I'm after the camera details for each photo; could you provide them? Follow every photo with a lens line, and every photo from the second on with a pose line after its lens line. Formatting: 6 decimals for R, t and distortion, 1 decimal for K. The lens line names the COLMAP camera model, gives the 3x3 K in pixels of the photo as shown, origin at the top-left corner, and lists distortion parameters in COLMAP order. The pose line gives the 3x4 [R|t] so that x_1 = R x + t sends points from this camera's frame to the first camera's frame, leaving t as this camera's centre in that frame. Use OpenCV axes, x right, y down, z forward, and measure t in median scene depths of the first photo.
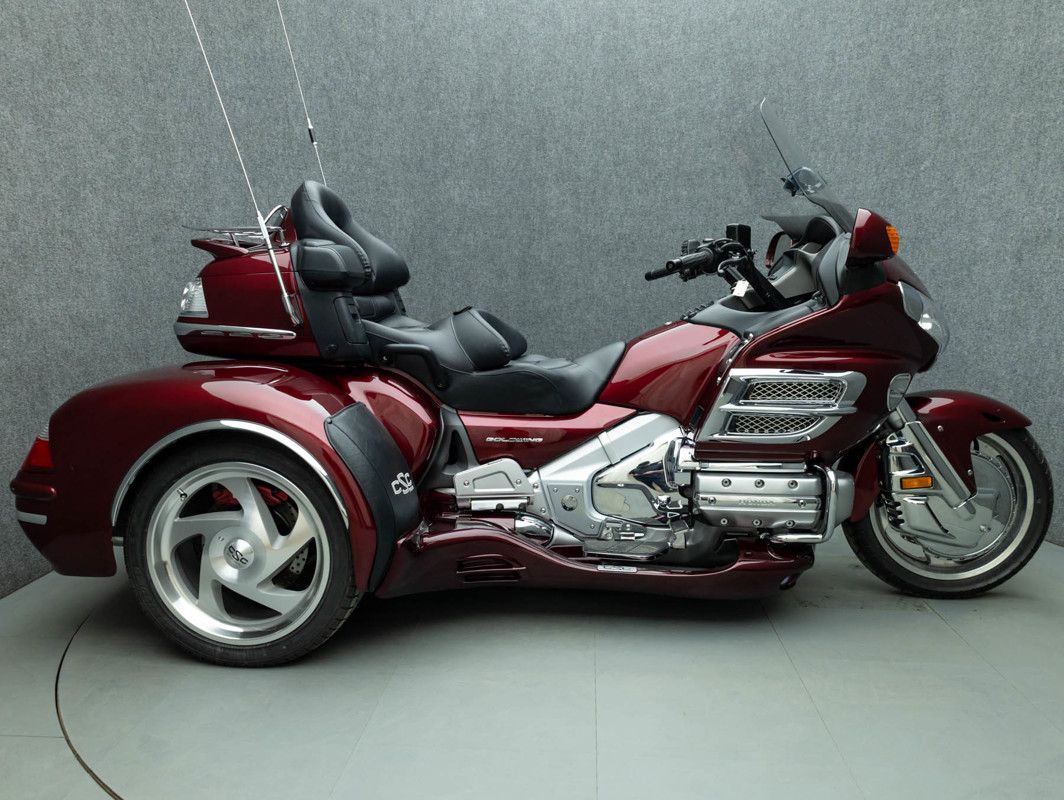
lens RADIAL K [[853.9, 0, 533.6], [0, 853.9, 402.1], [0, 0, 1]] dist [0.010562, 0.003211]
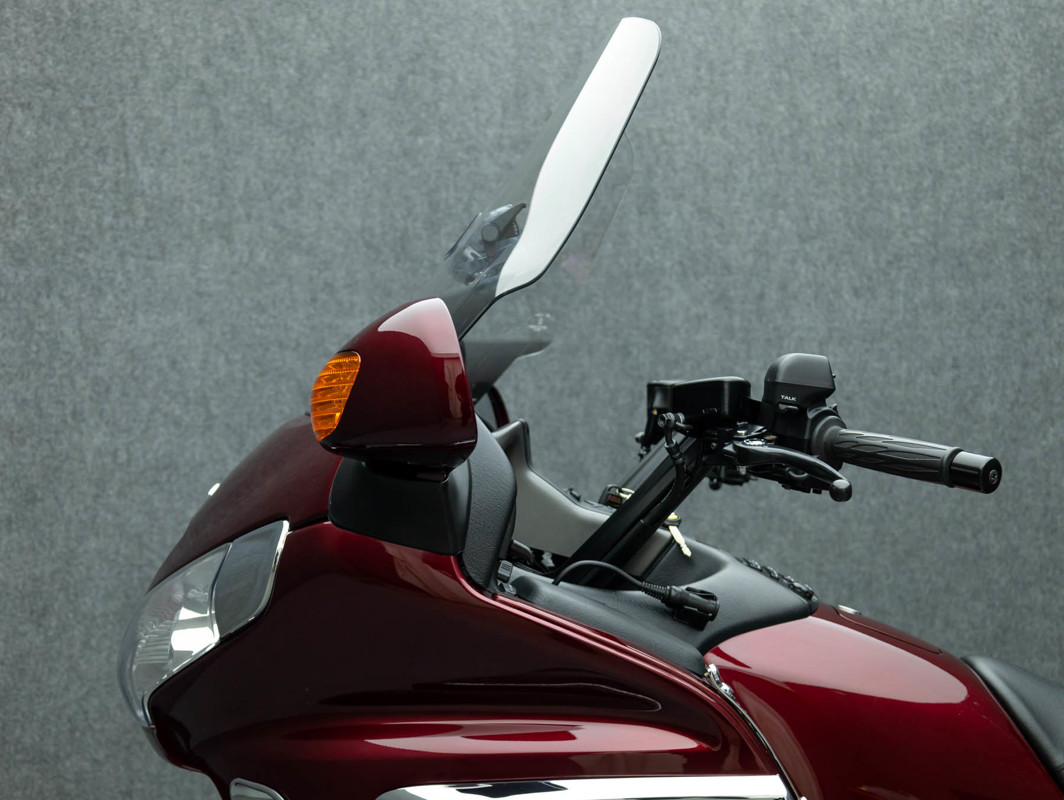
lens RADIAL K [[1452.9, 0, 549.7], [0, 1452.9, 399.9], [0, 0, 1]] dist [-0.000783, 0.089517]
pose [[0.997017, -0.030538, 0.070891, -0.109670], [0.043442, 0.981145, -0.188325, -0.042439], [-0.063803, 0.190843, 0.979545, 0.230962]]
